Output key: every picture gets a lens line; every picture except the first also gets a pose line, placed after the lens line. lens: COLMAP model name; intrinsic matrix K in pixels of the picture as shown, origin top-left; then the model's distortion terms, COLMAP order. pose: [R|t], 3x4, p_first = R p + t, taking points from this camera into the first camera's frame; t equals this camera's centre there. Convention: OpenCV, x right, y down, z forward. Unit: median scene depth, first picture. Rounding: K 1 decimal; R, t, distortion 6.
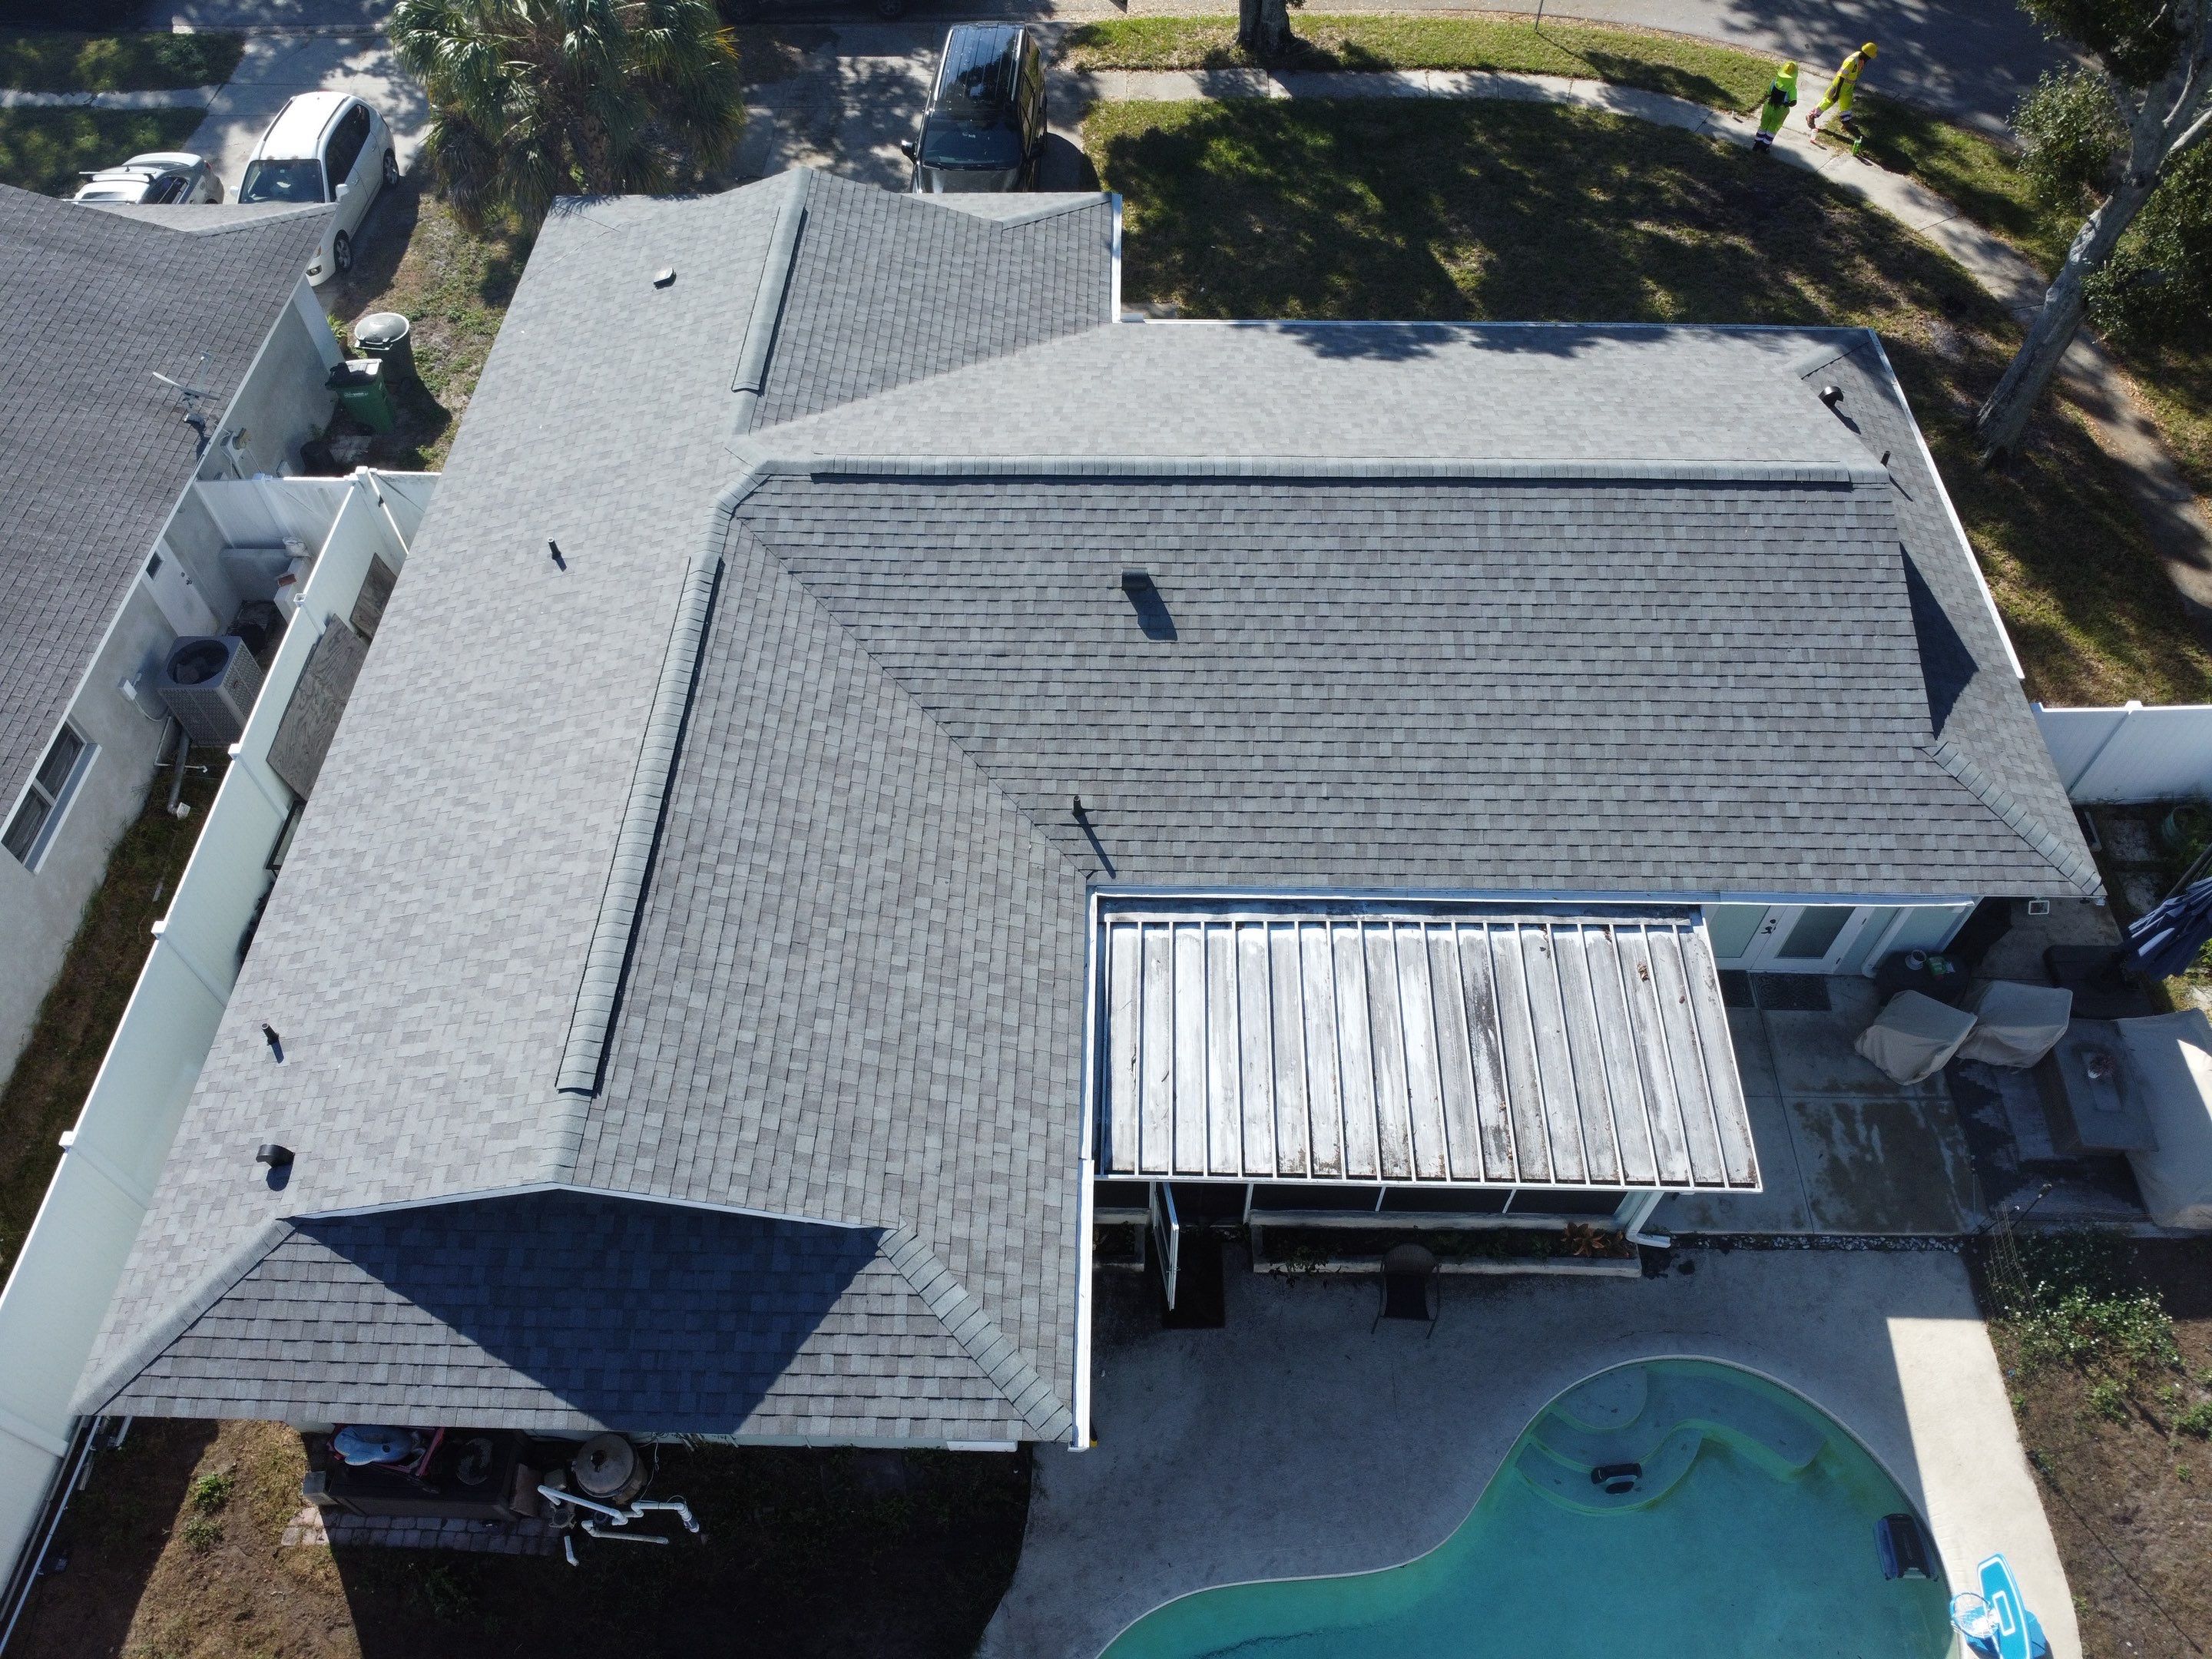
lens RADIAL K [[1597.8, 0, 1096.5], [0, 1597.8, 831.8], [0, 0, 1]] dist [-0.030081, 0.000280]
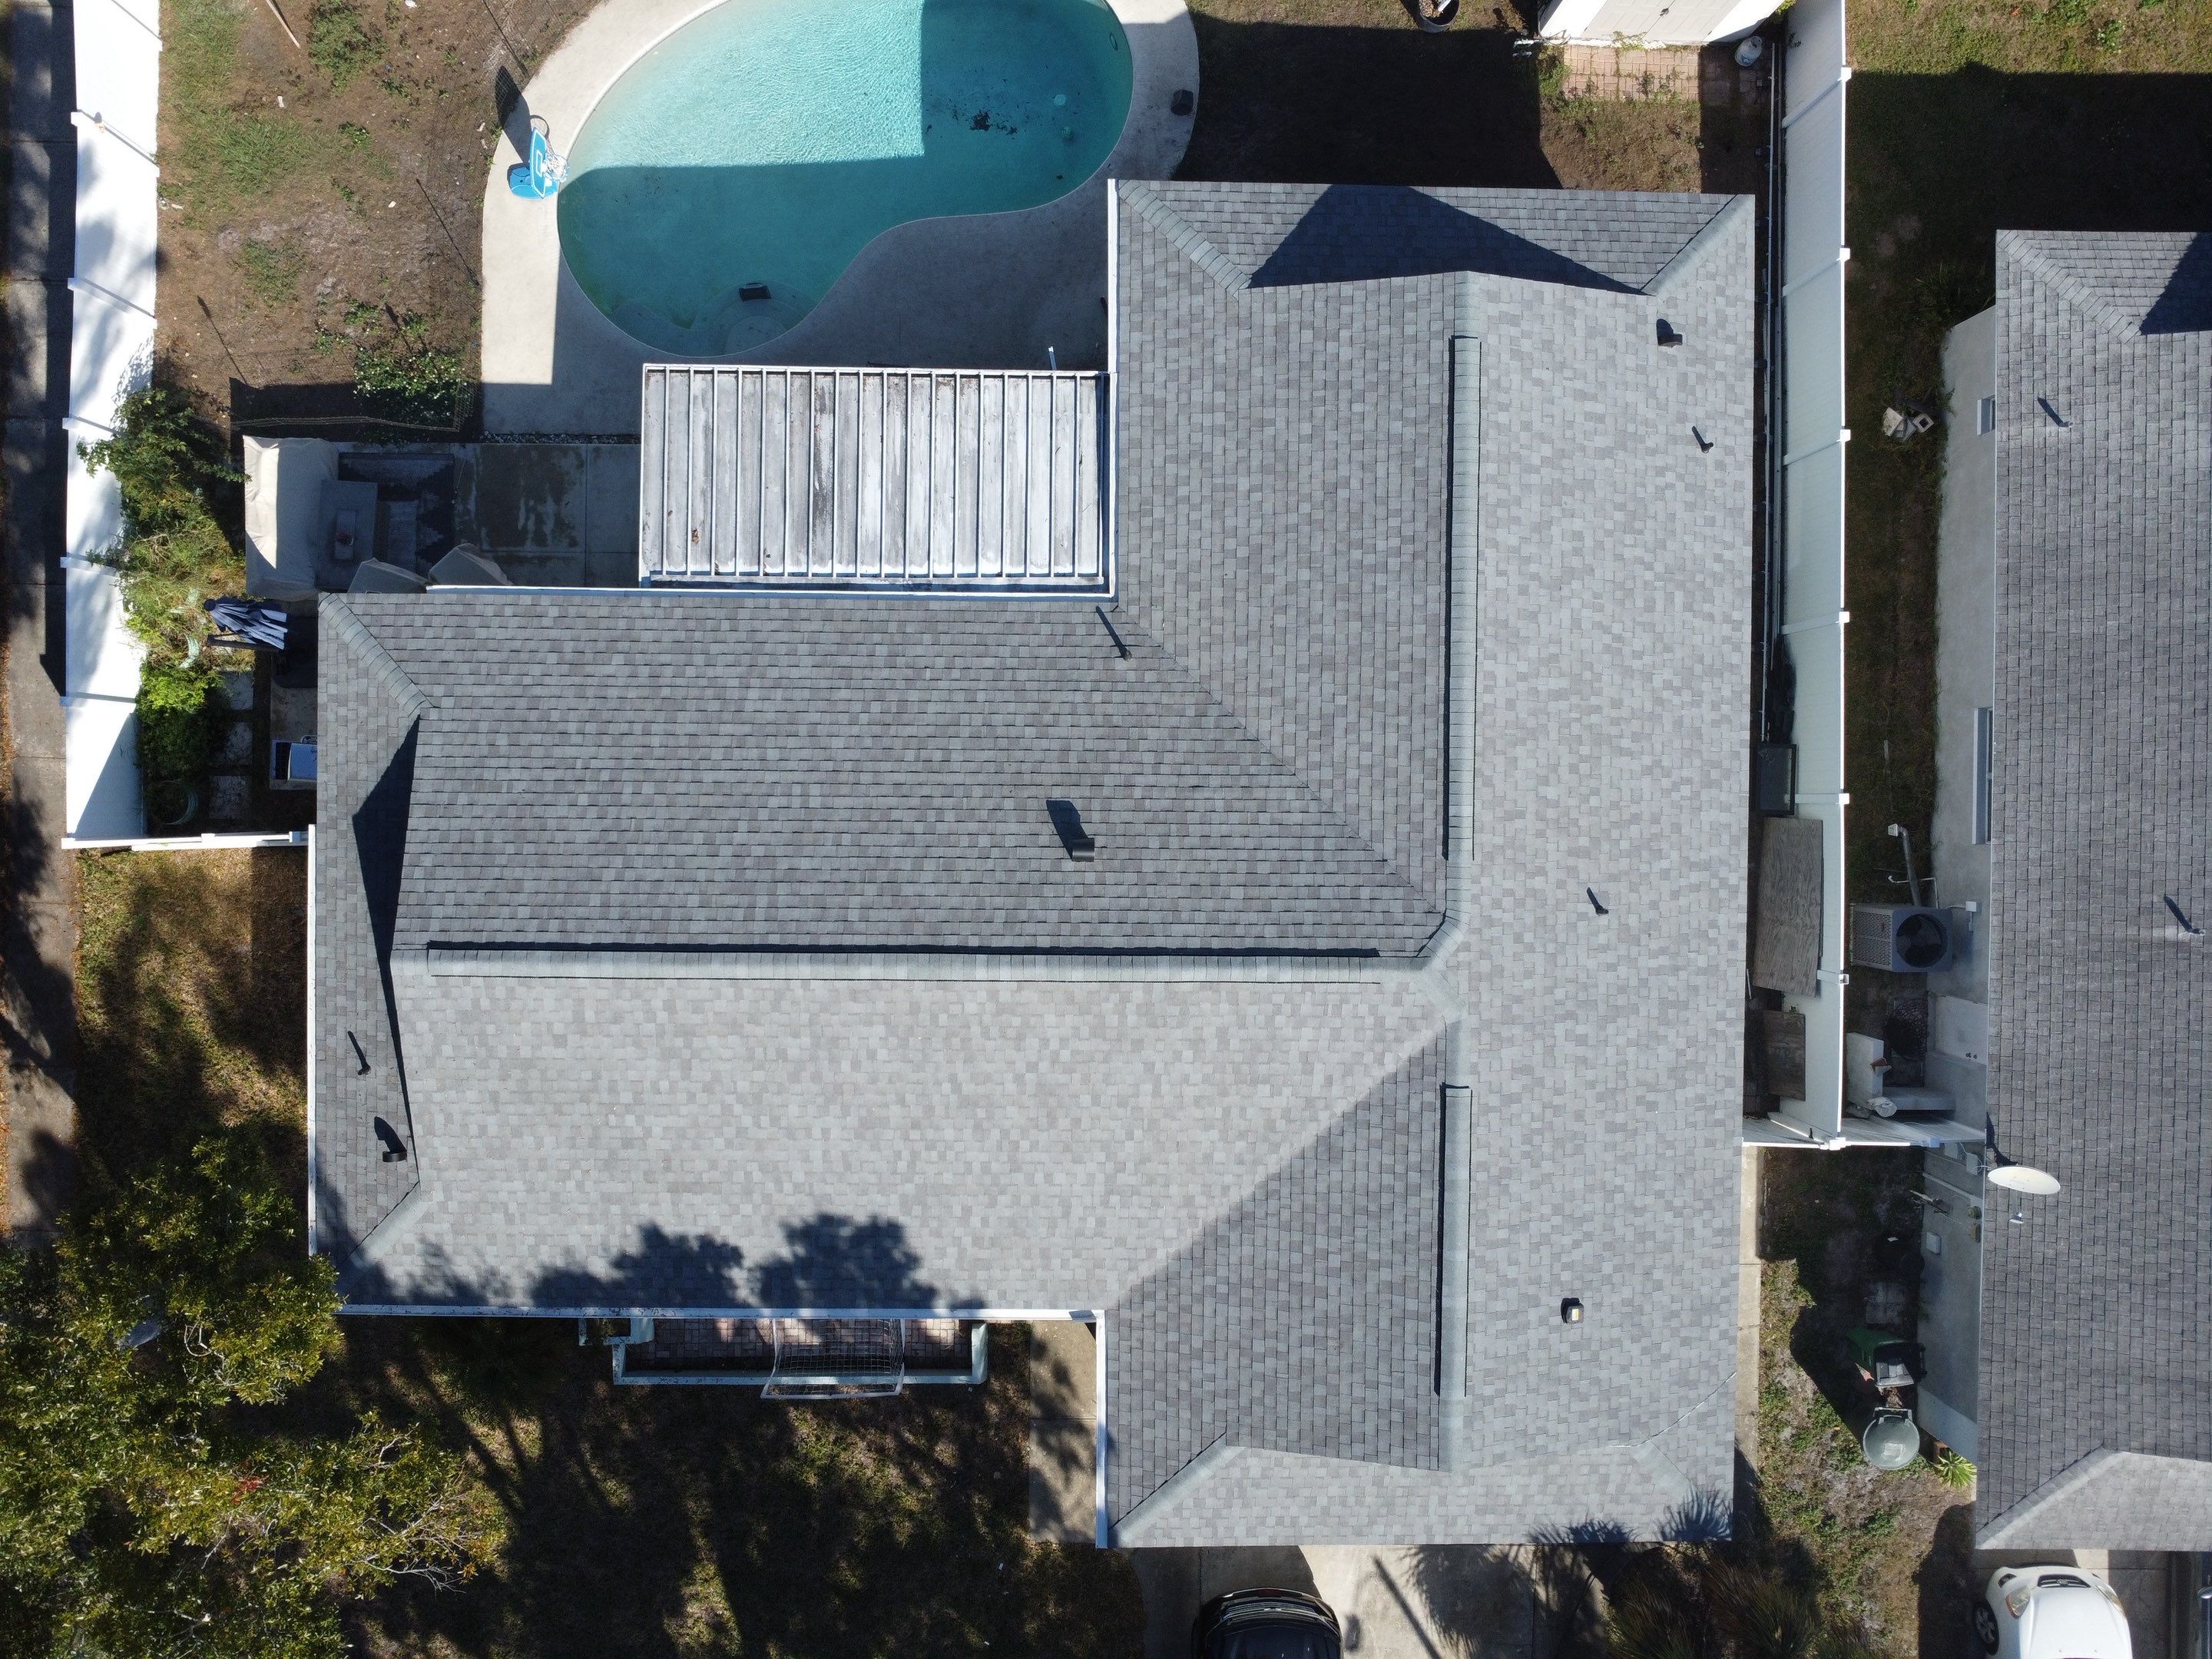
lens RADIAL K [[1597.8, 0, 1103.0], [0, 1597.8, 820.1], [0, 0, 1]] dist [-0.030081, 0.000280]
pose [[-0.999752, 0.016616, -0.014804, 0.027119], [-0.022131, -0.812237, 0.582907, -0.833872], [-0.002339, 0.583090, 0.812404, 0.059740]]
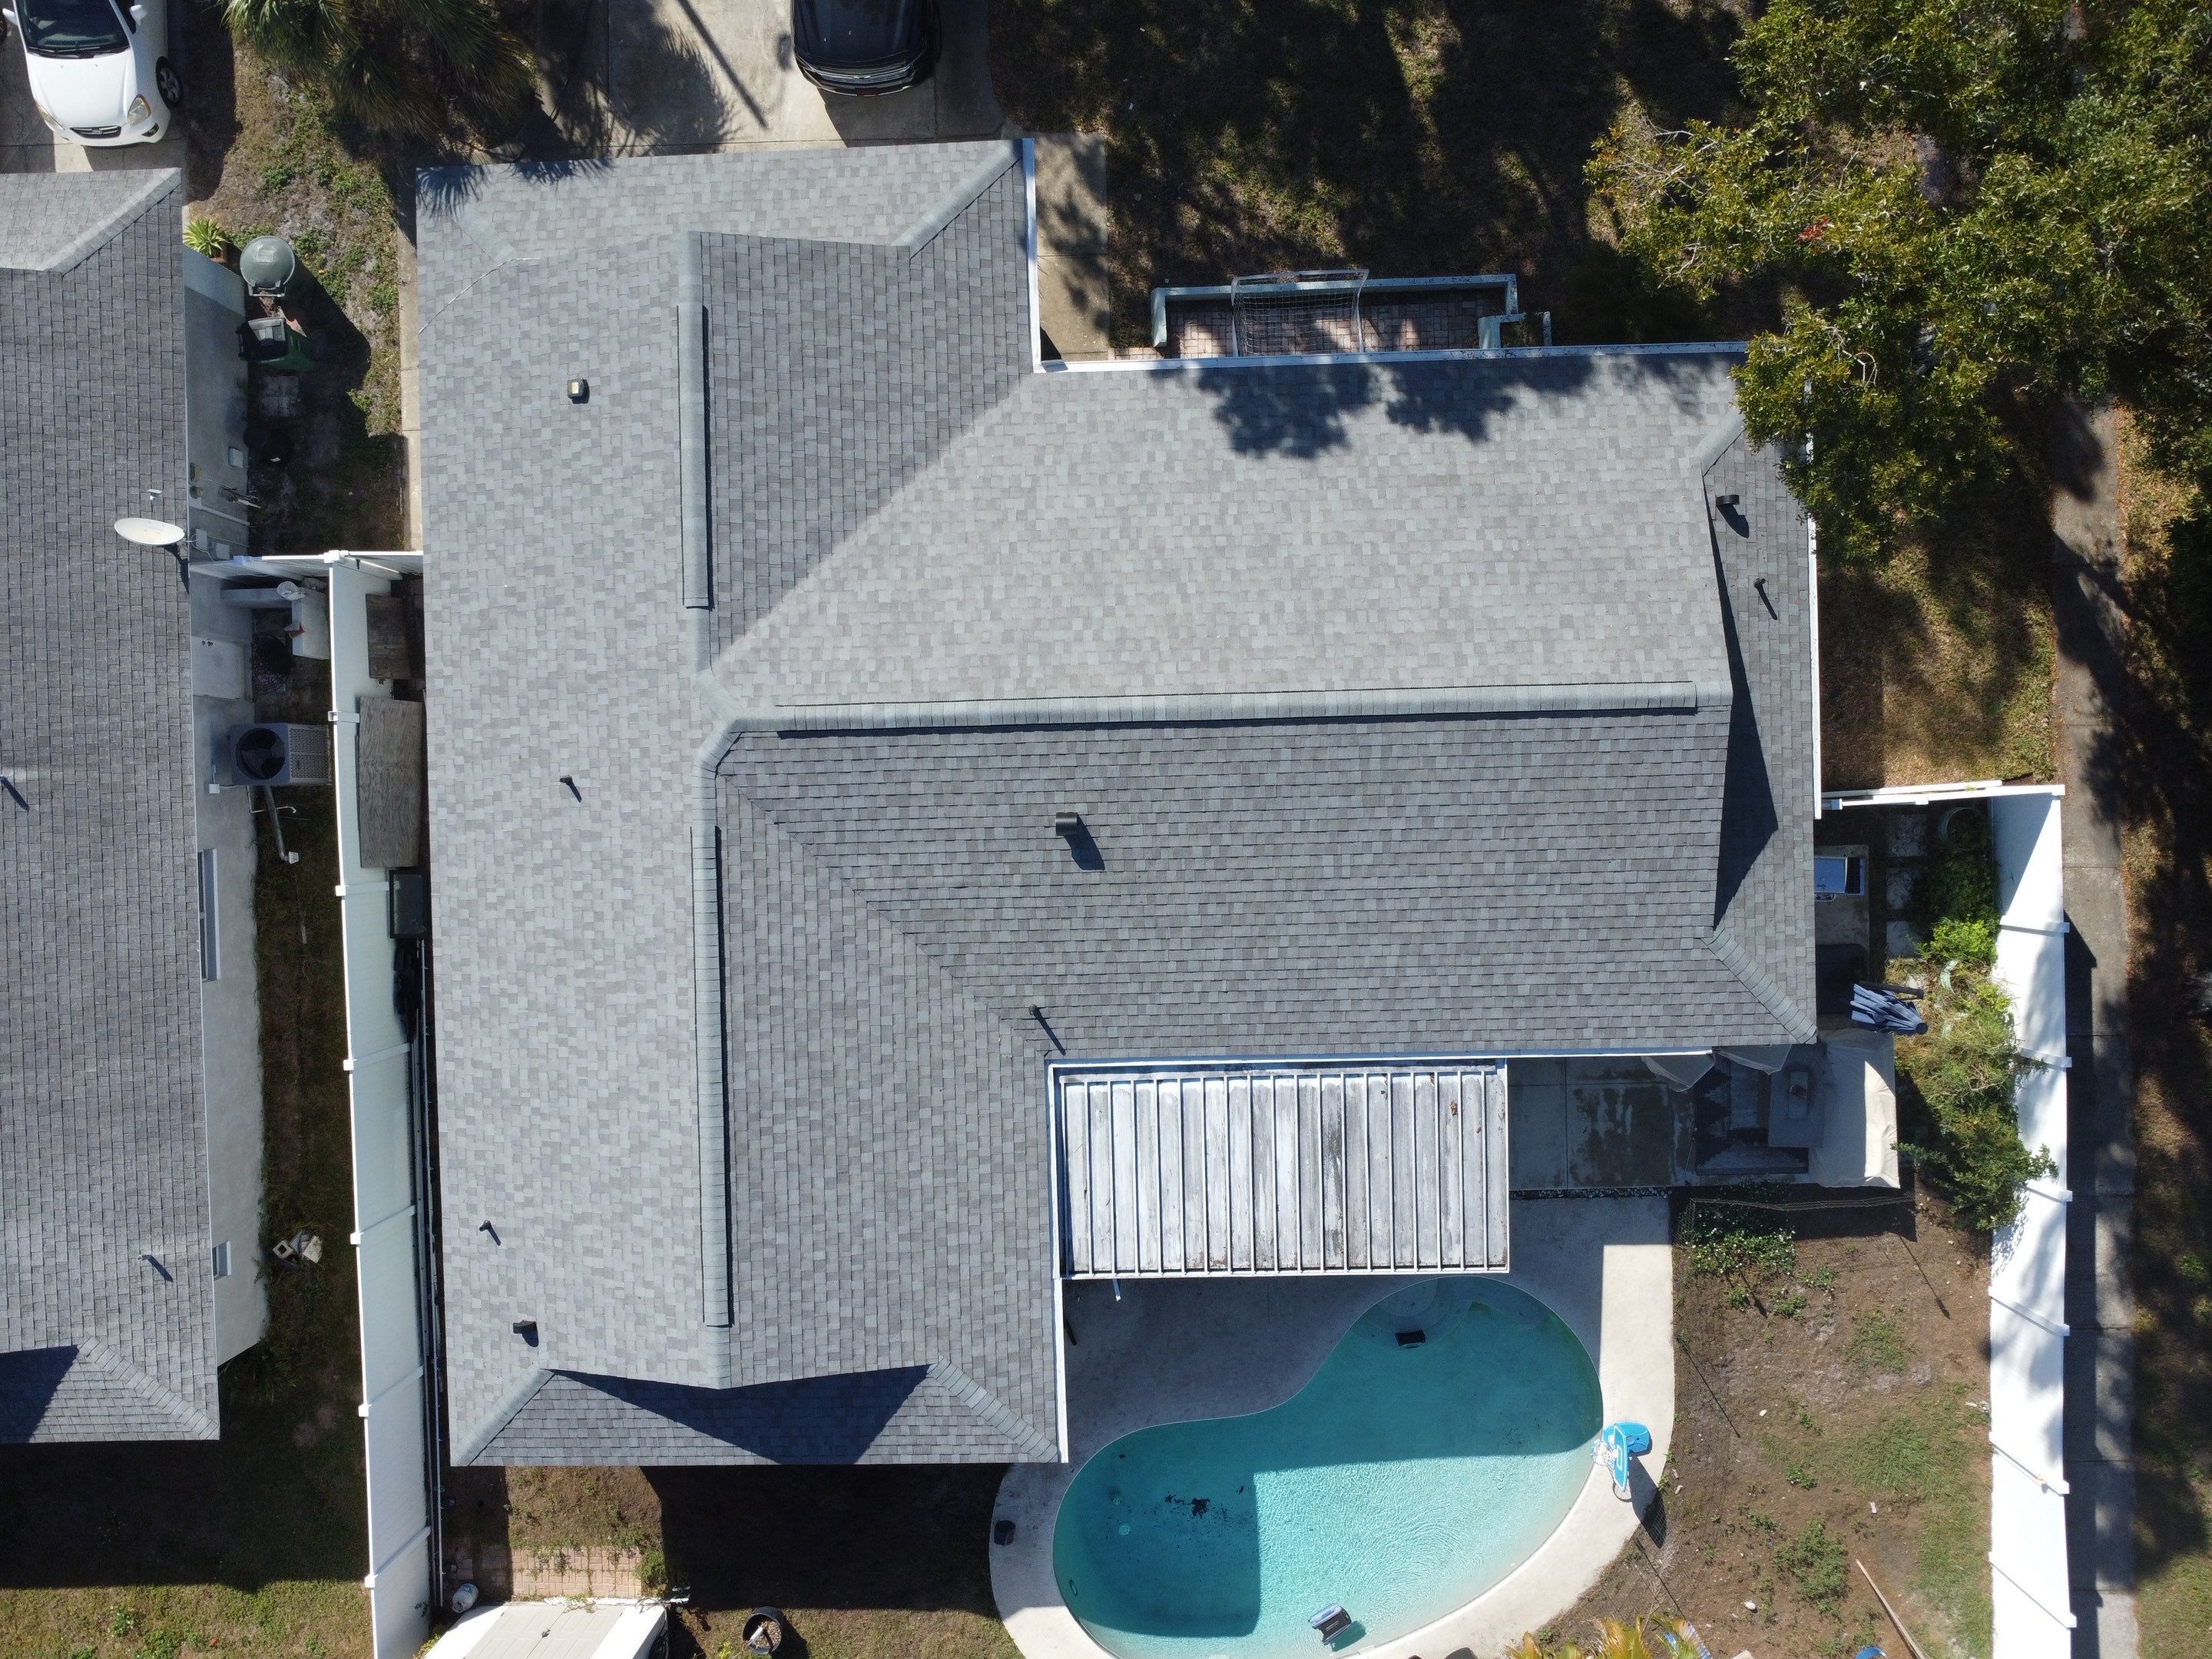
lens RADIAL K [[1597.8, 0, 1089.2], [0, 1597.8, 819.6], [0, 0, 1]] dist [-0.030081, 0.000280]
pose [[0.998454, -0.050767, -0.022639, 0.069772], [0.054173, 0.797462, 0.600933, -0.900085], [-0.012454, -0.601230, 0.798979, 0.055769]]
